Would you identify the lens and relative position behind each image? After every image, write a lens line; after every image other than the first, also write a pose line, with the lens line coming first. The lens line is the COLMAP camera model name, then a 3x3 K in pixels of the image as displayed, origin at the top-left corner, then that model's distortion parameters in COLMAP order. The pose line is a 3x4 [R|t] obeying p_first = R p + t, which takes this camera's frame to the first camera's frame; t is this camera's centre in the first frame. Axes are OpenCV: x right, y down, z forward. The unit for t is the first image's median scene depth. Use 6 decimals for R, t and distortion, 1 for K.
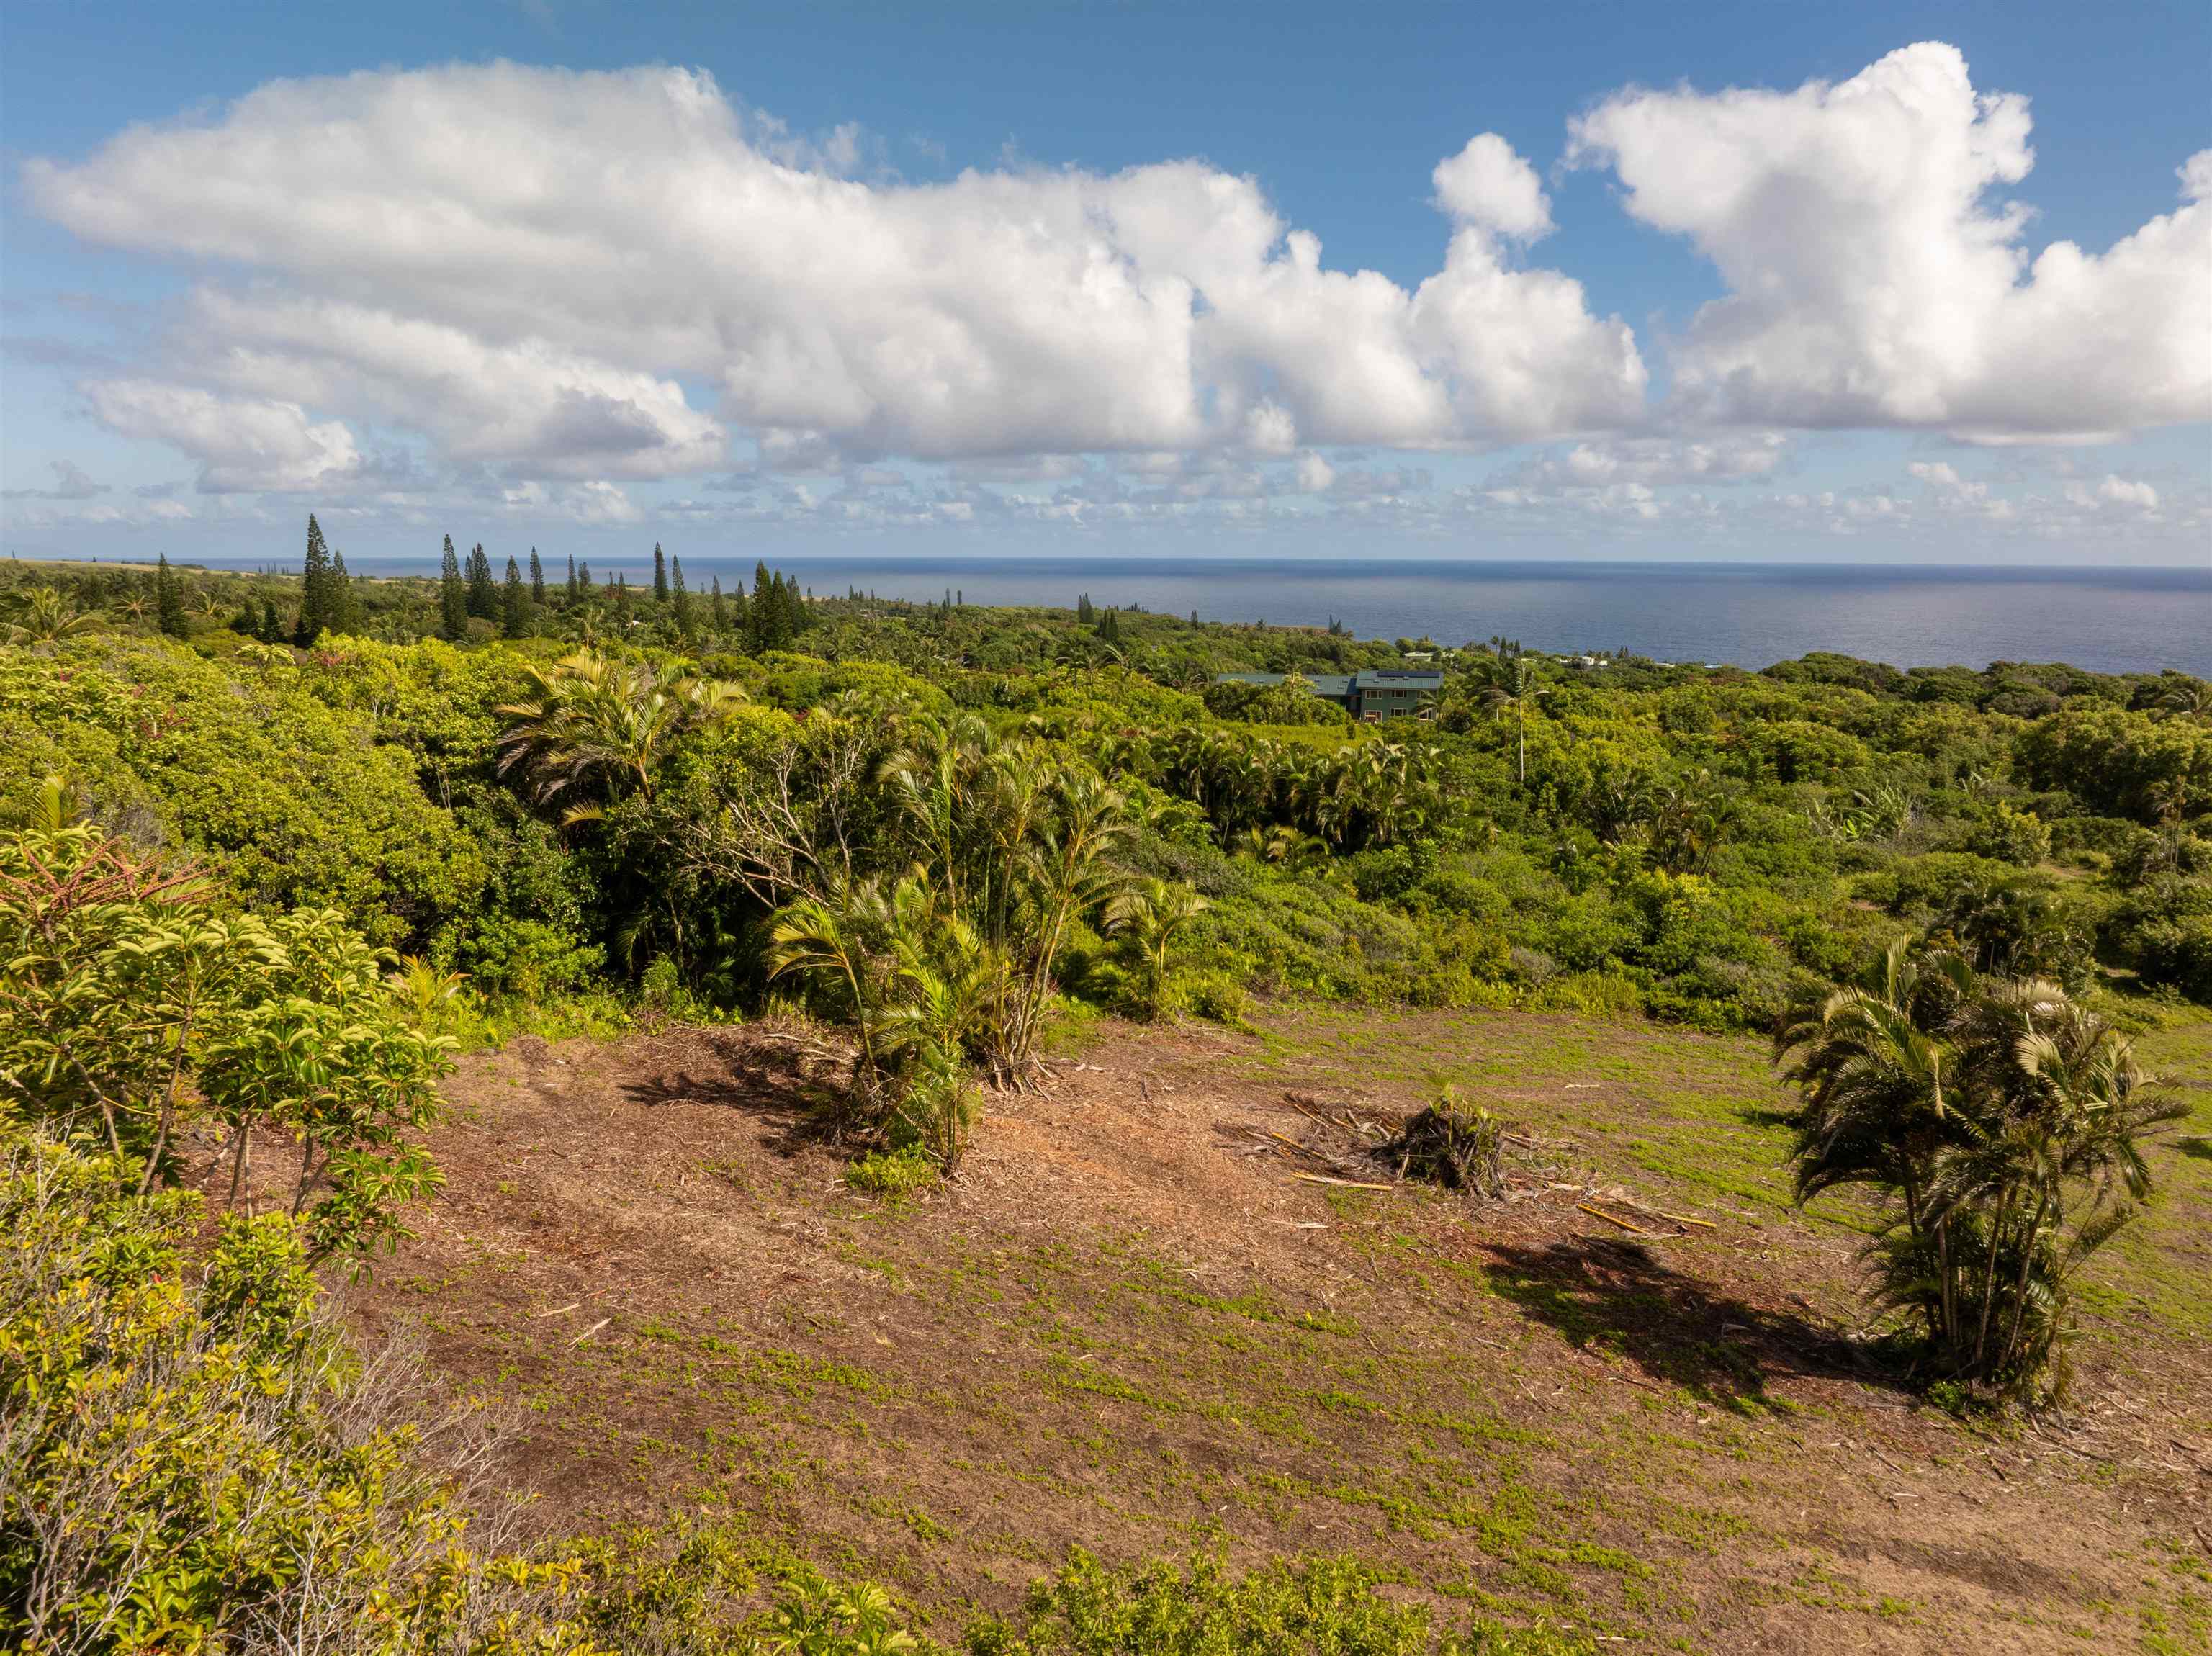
lens RADIAL K [[1569.2, 0, 1103.5], [0, 1569.2, 802.5], [0, 0, 1]] dist [-0.037231, 0.025364]
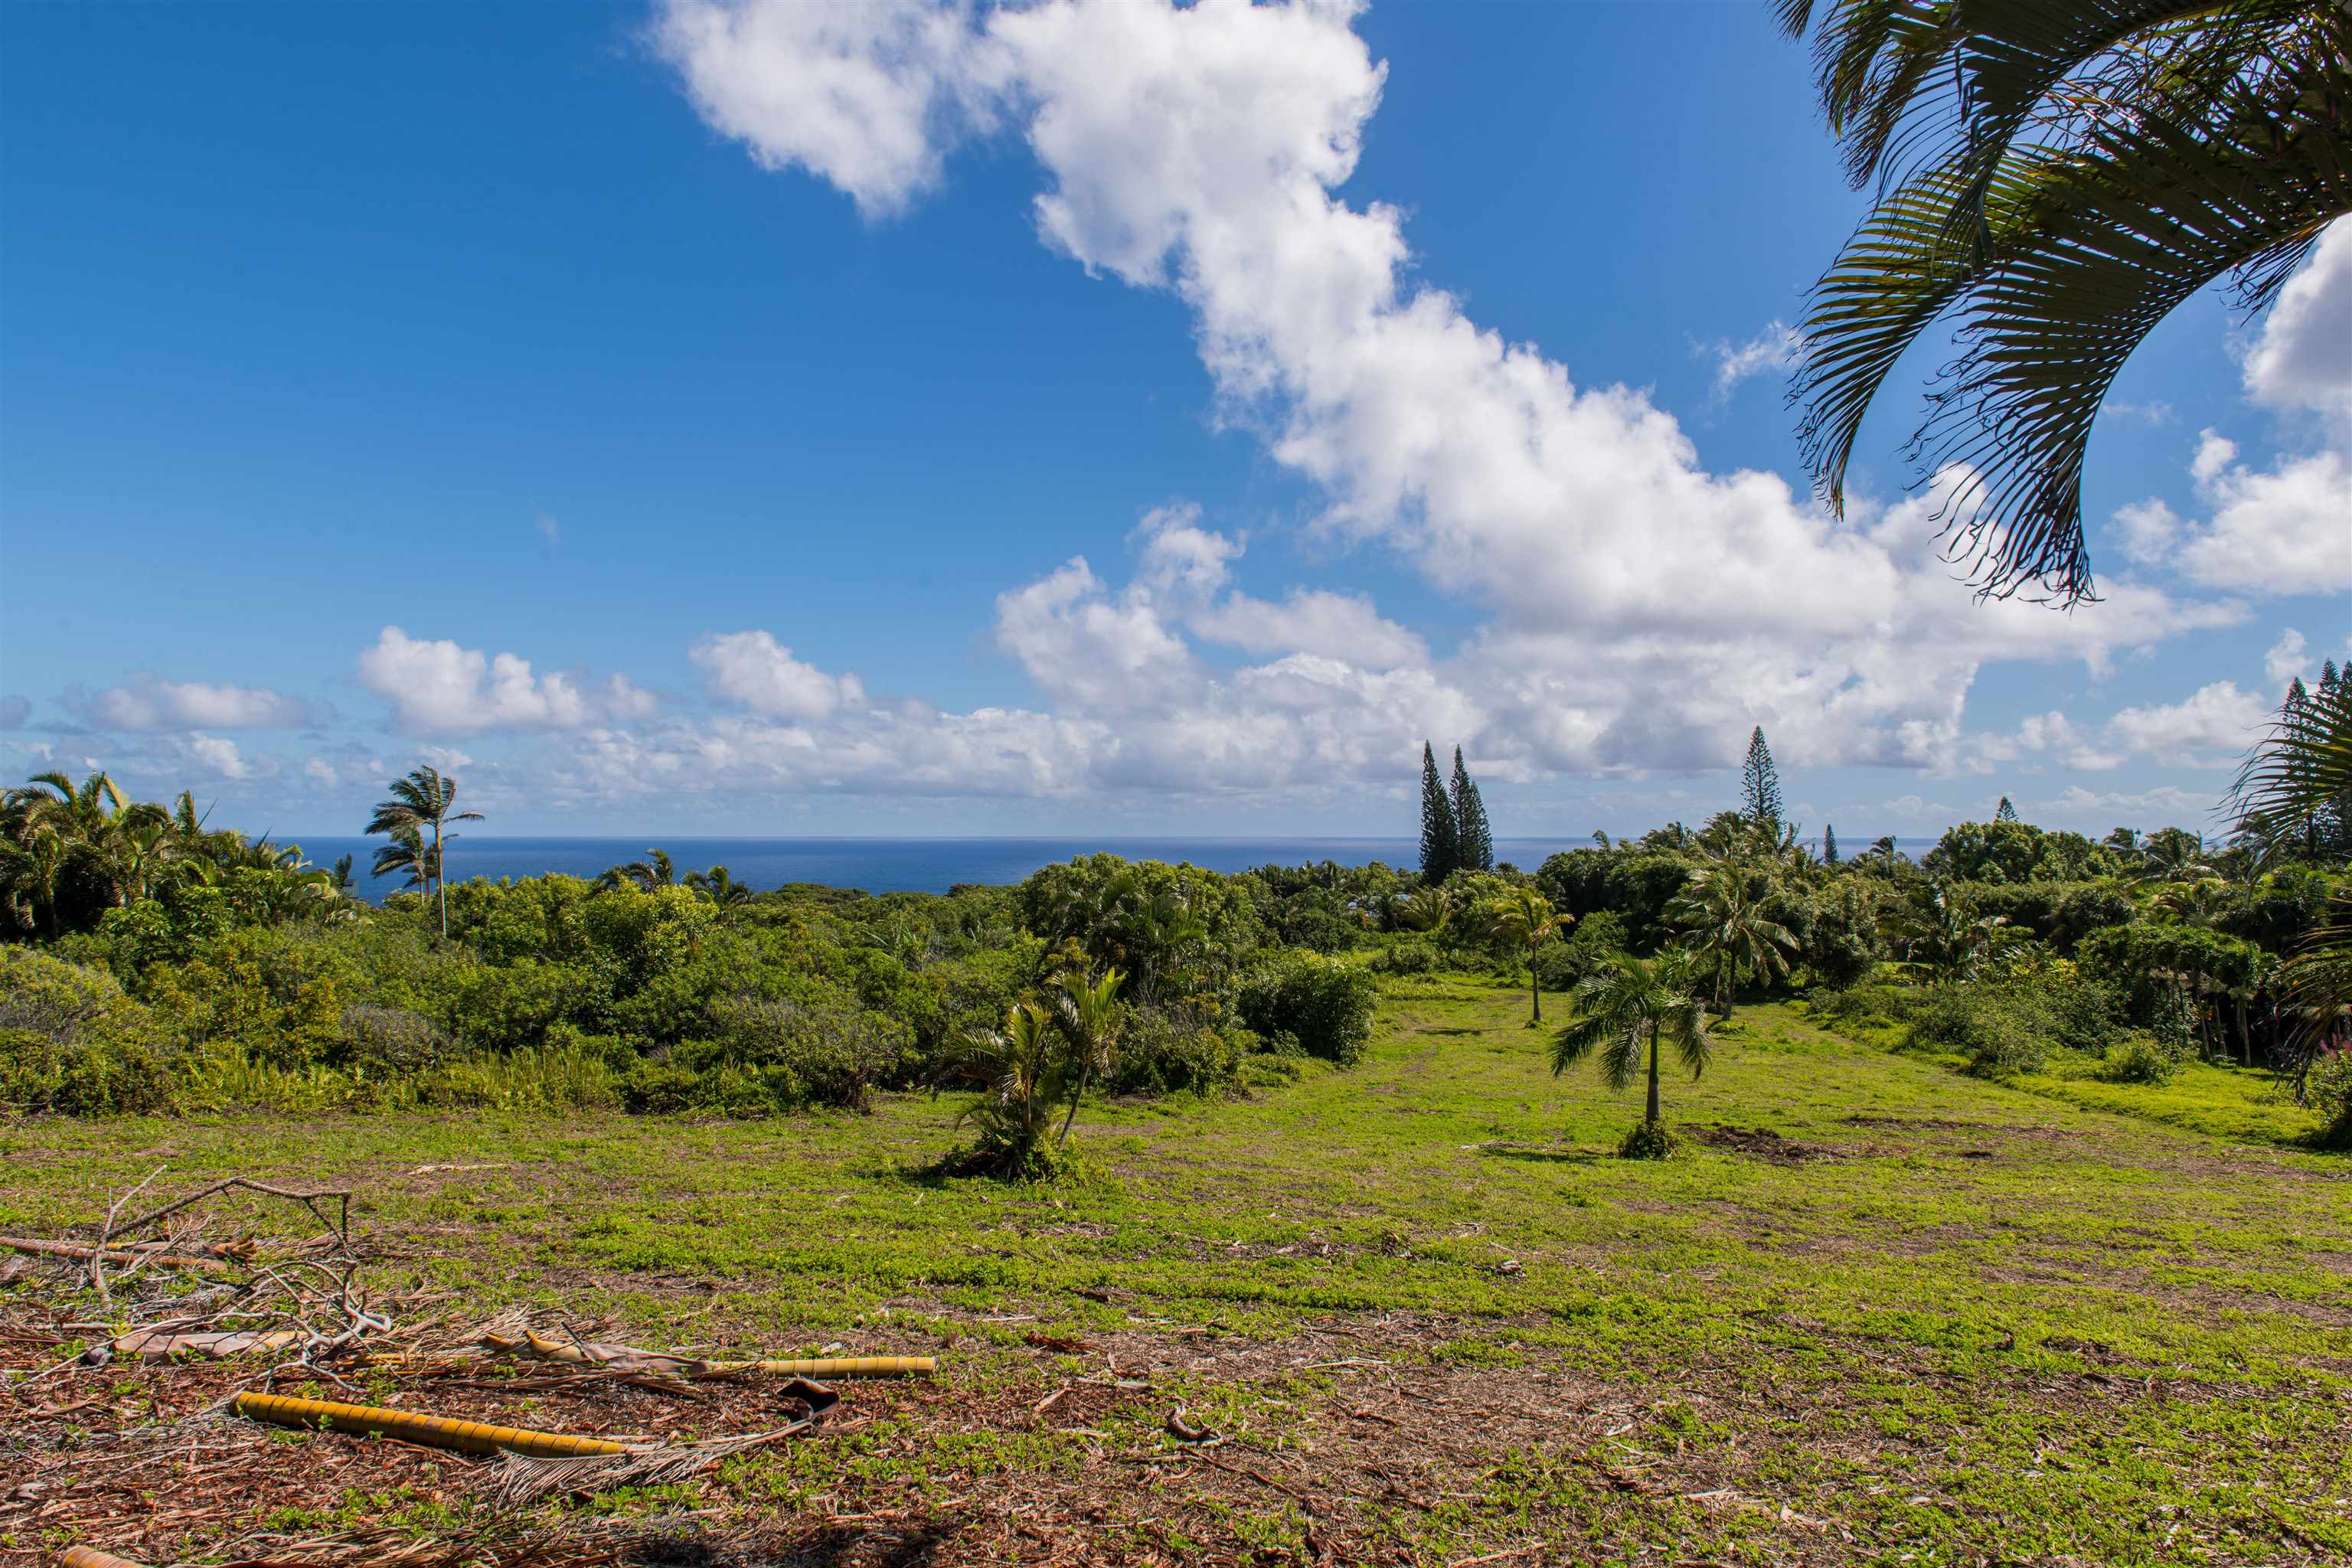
lens RADIAL K [[1588.5, 0, 1167.7], [0, 1588.5, 780.5], [0, 0, 1]] dist [0.007936, -0.013050]
pose [[0.785751, 0.018146, 0.618277, 0.150027], [0.099766, 0.982764, -0.155634, 0.125803], [-0.610444, 0.183973, 0.770397, 0.433837]]
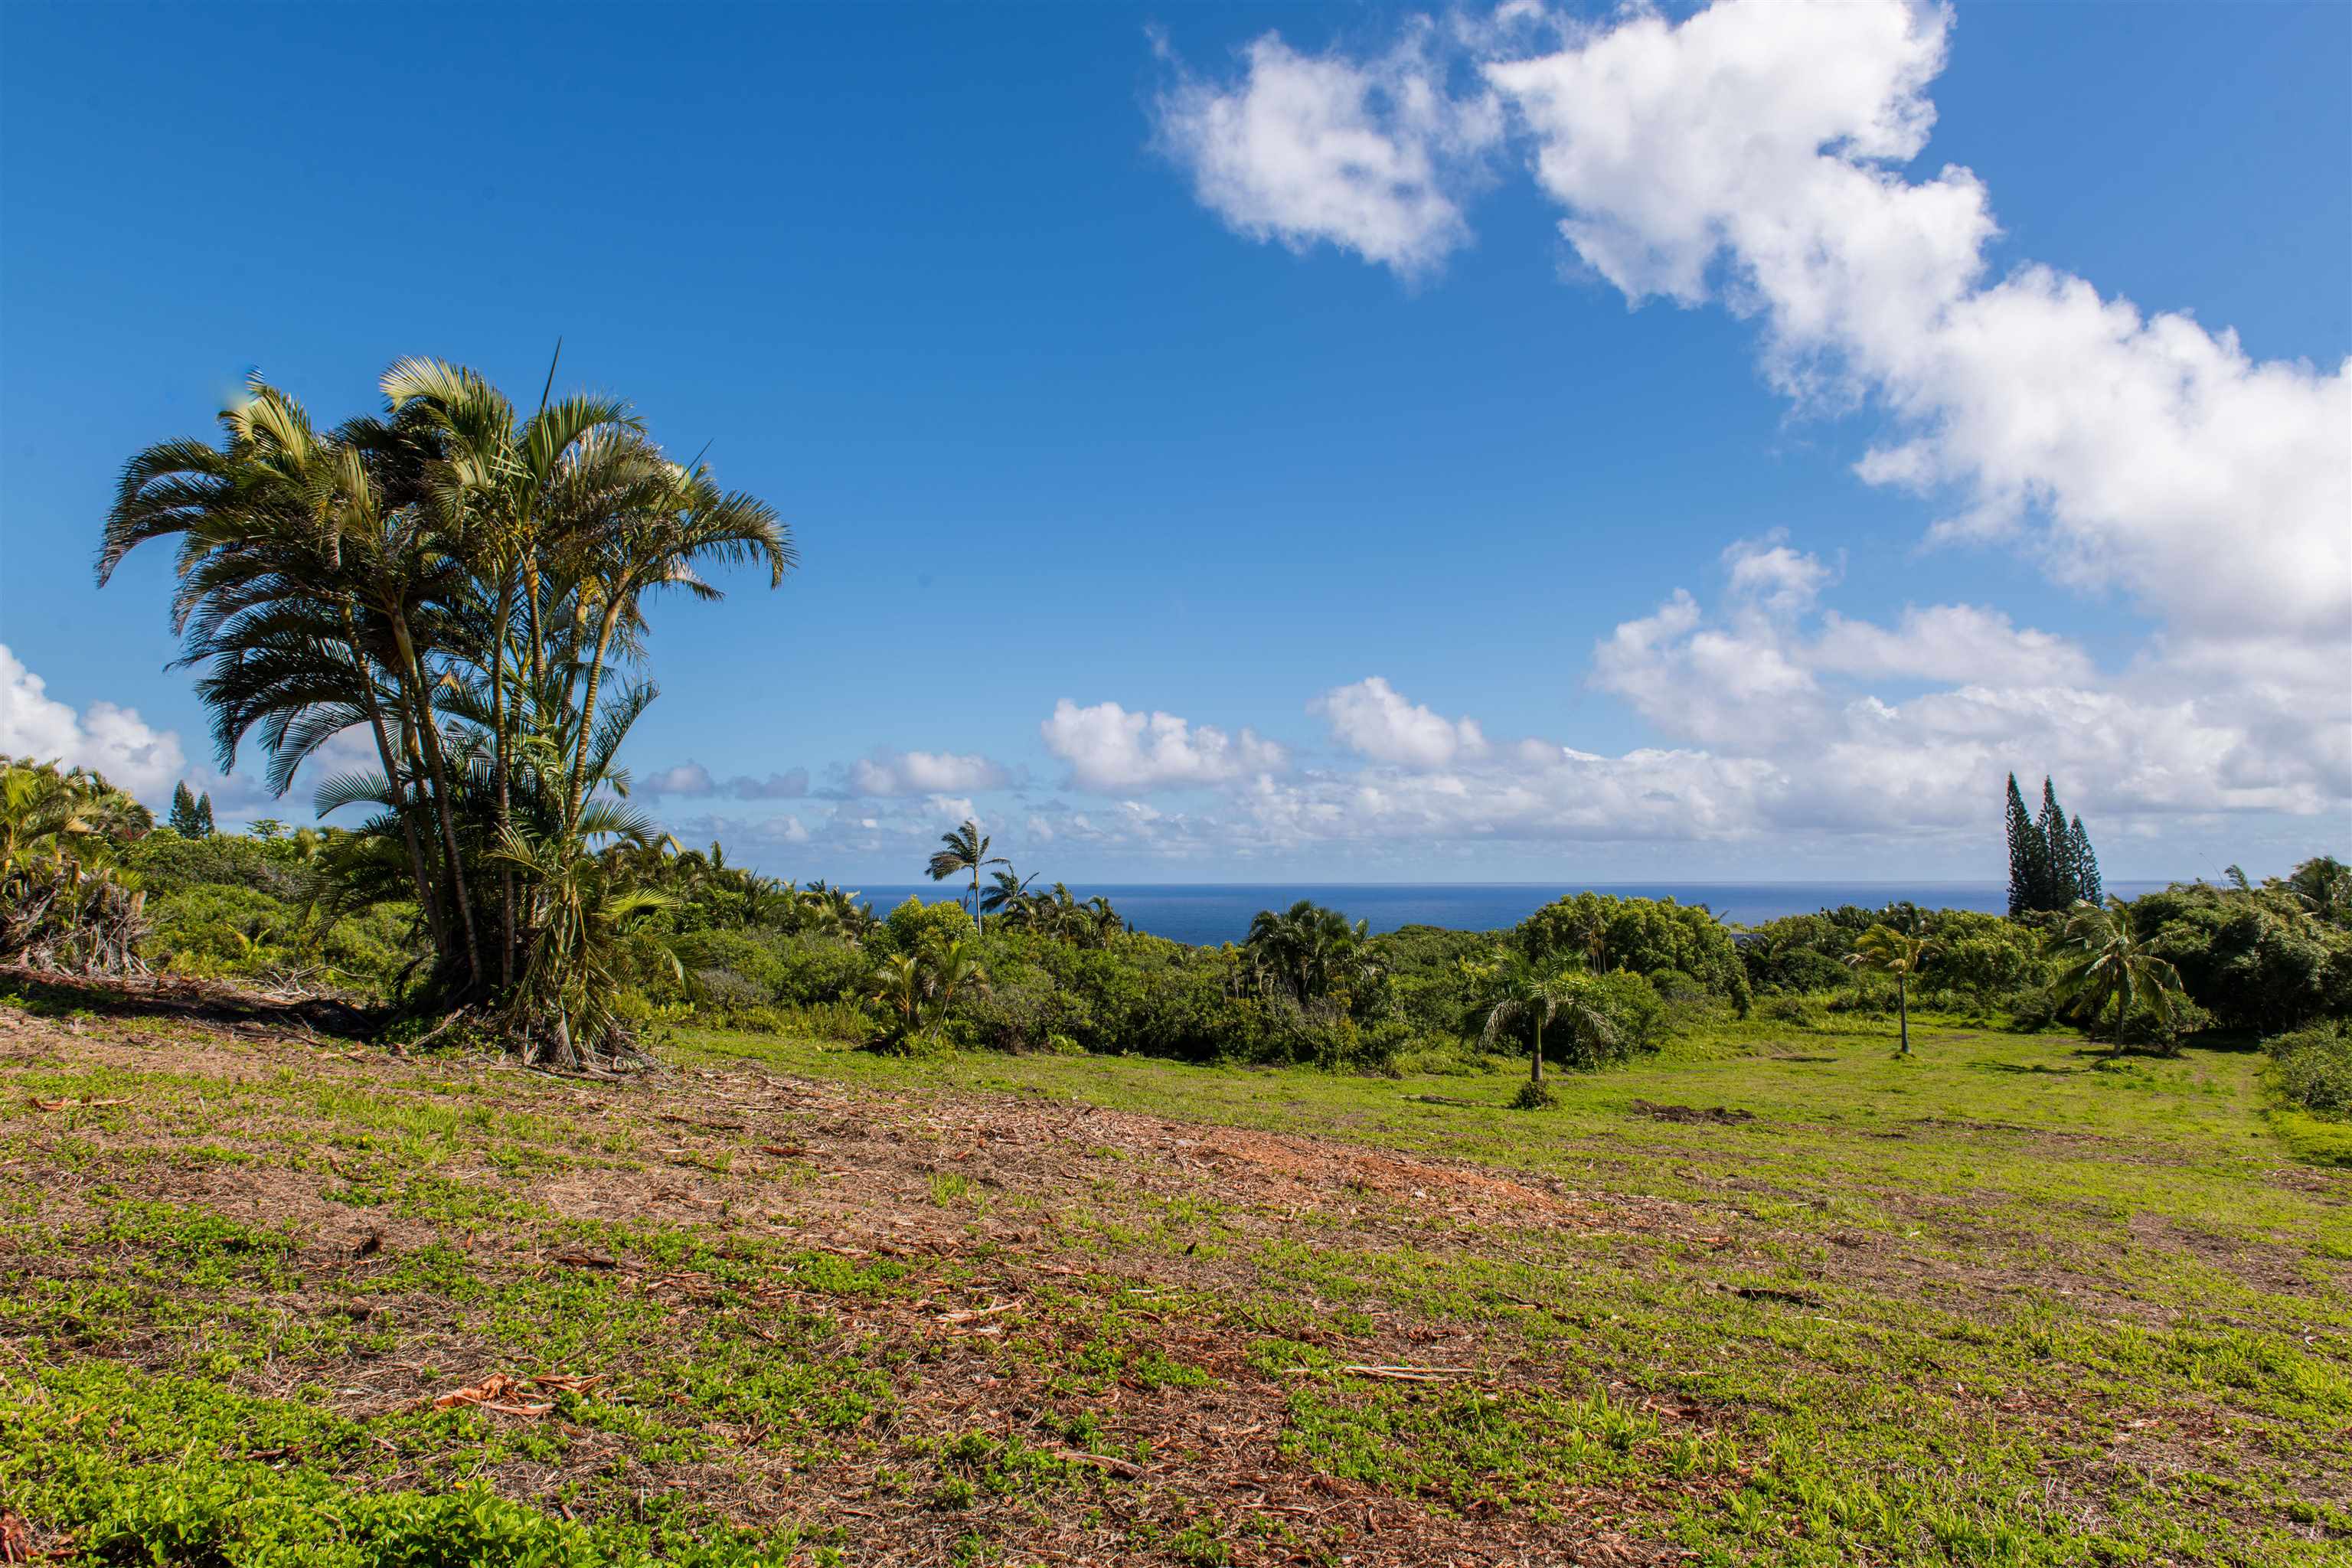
lens RADIAL K [[1636.7, 0, 1165.6], [0, 1636.7, 786.6], [0, 0, 1]] dist [-0.020547, -0.001496]
pose [[0.967408, 0.007624, 0.253107, 0.274577], [0.047111, 0.976677, -0.209480, 0.186923], [-0.248801, 0.214577, 0.944486, 0.121417]]
